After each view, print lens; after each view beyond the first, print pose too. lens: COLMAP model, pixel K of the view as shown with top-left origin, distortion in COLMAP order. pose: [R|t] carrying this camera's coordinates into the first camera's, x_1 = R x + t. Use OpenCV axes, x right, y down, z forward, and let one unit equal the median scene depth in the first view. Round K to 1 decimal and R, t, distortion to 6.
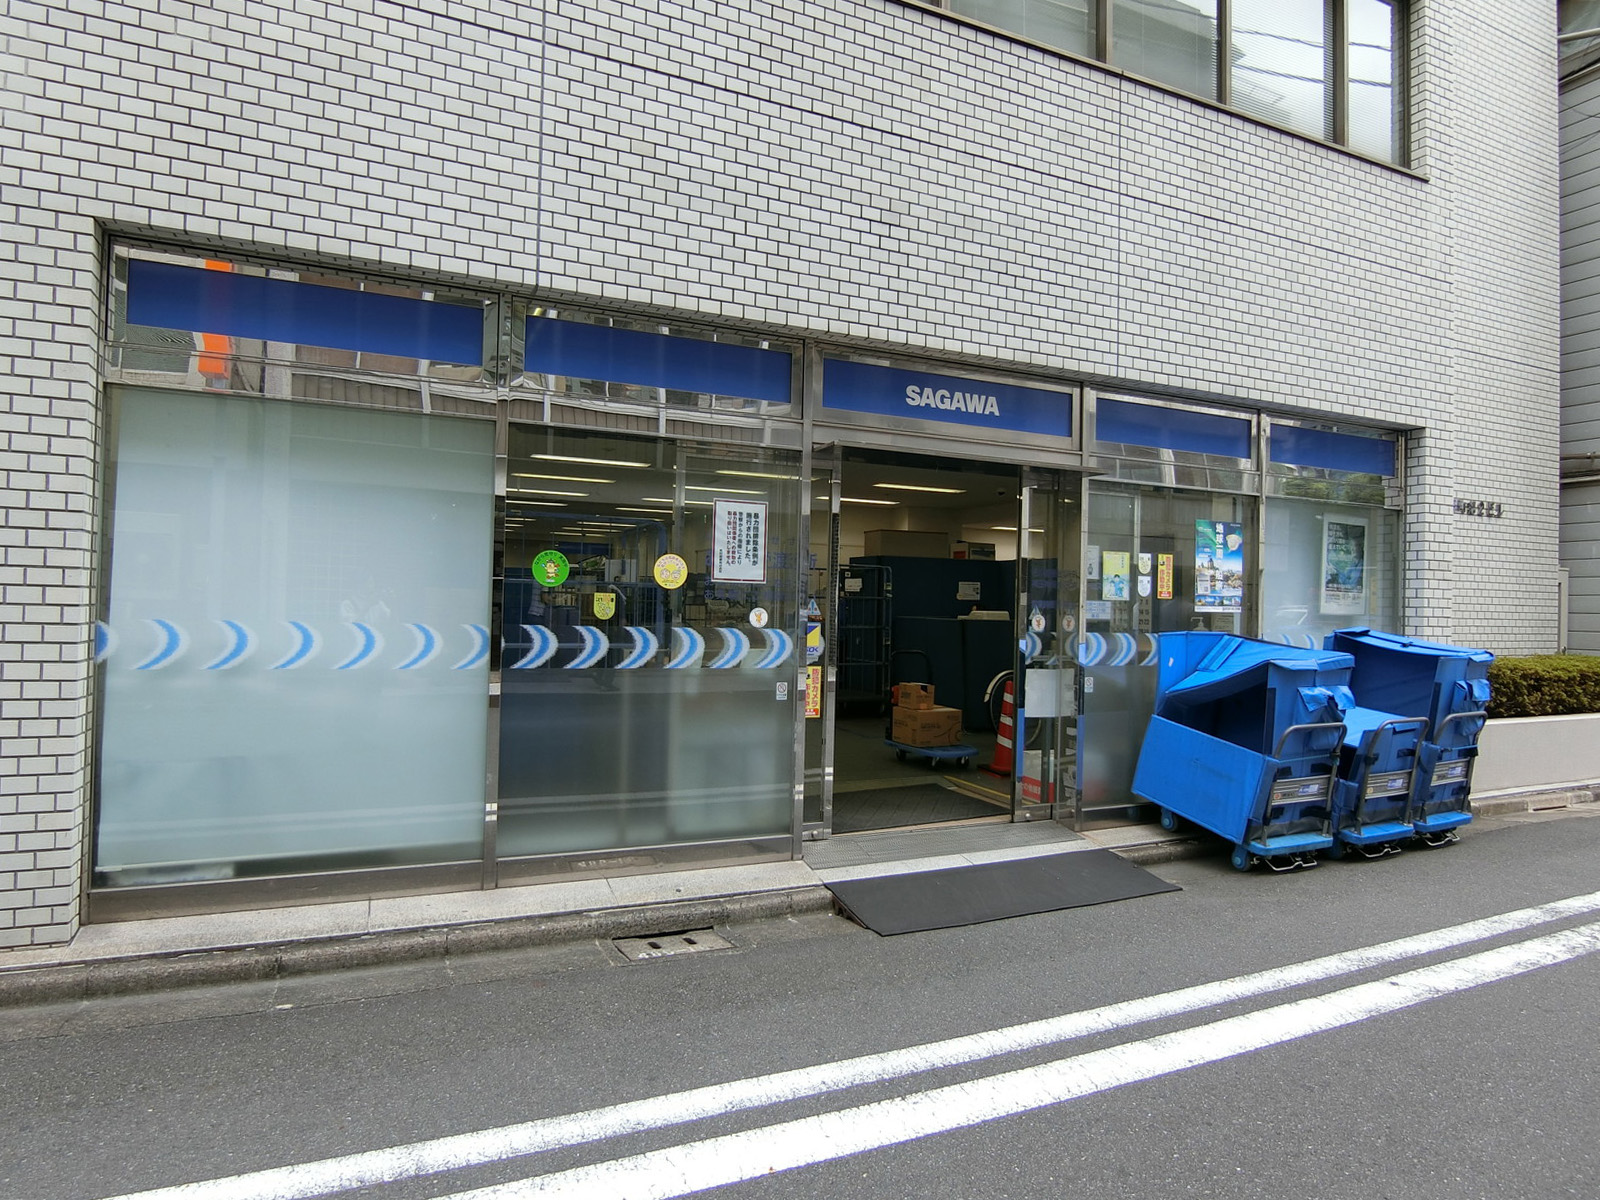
lens RADIAL K [[893.0, 0, 800.0], [0, 893.0, 600.0], [0, 0, 1]] dist [-0.025851, -0.001117]
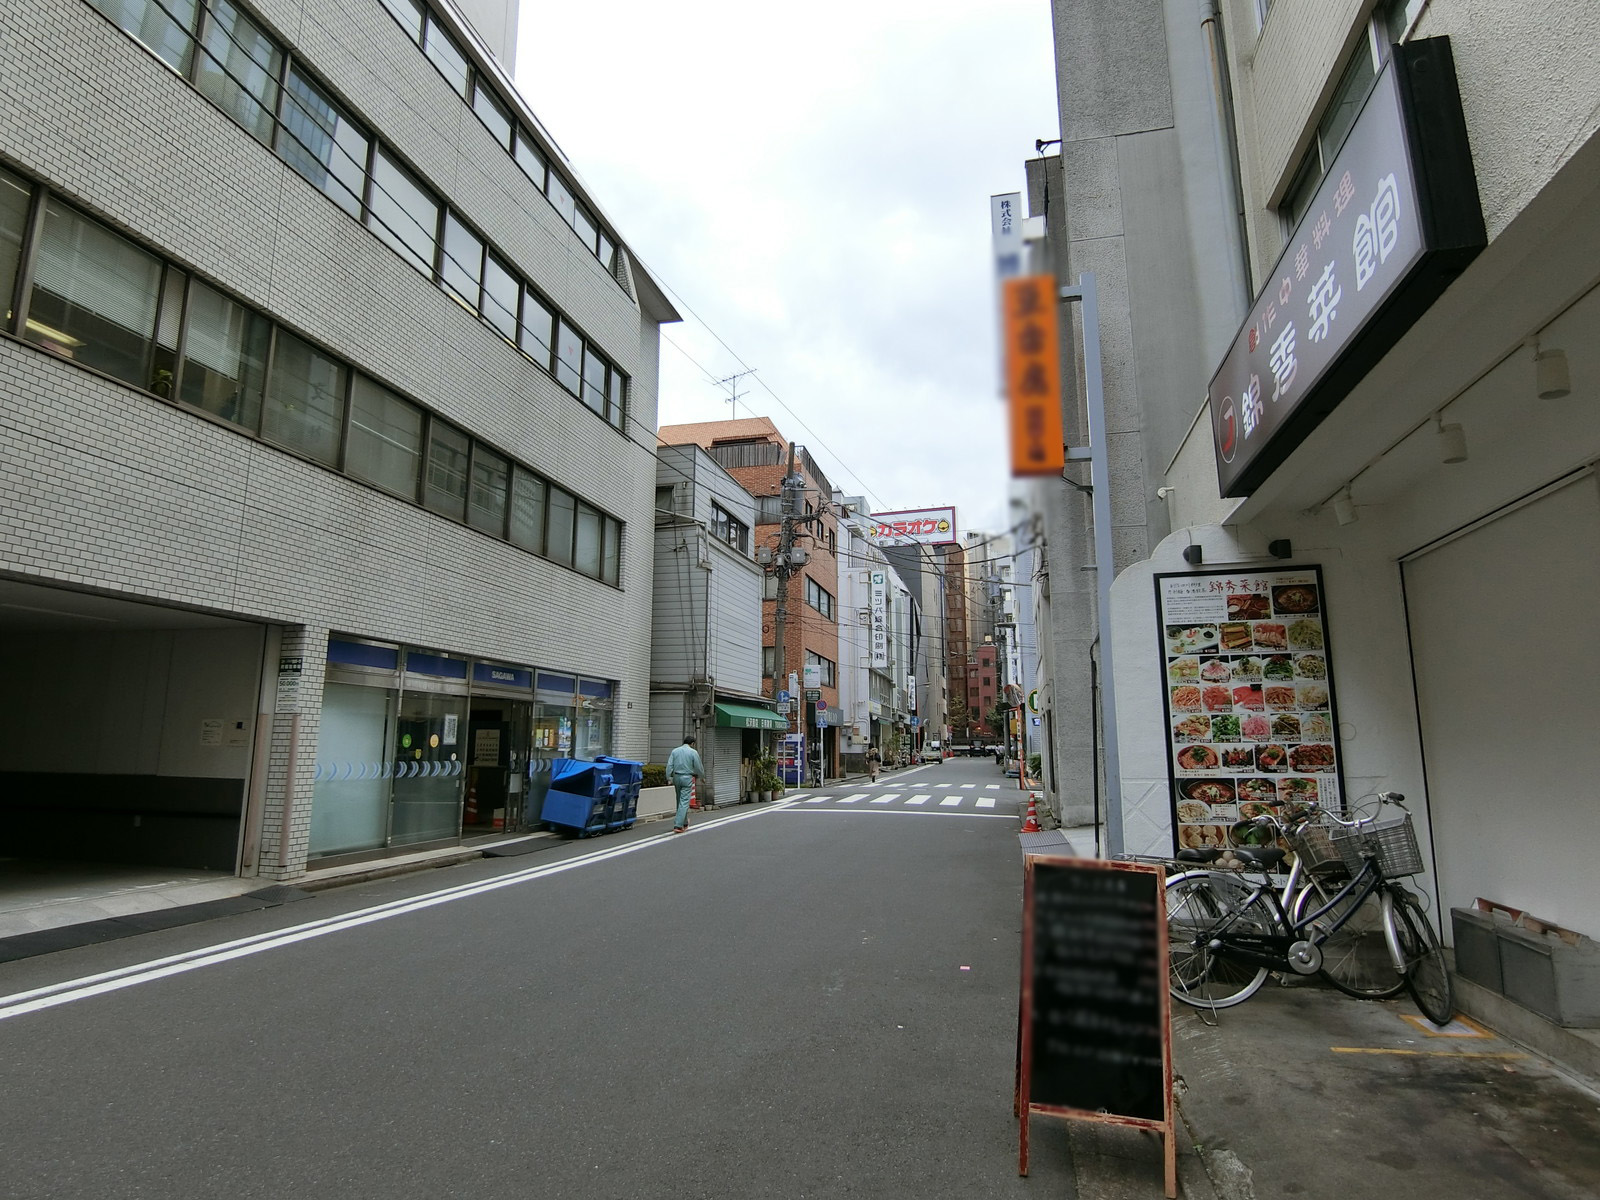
lens RADIAL K [[885.1, 0, 800.0], [0, 885.1, 600.0], [0, 0, 1]] dist [-0.012249, -0.000991]
pose [[0.596533, 0.114684, 0.794353, -1.514132], [0.000194, 0.989717, -0.143036, -0.064902], [-0.802589, 0.085480, 0.590377, -1.411018]]
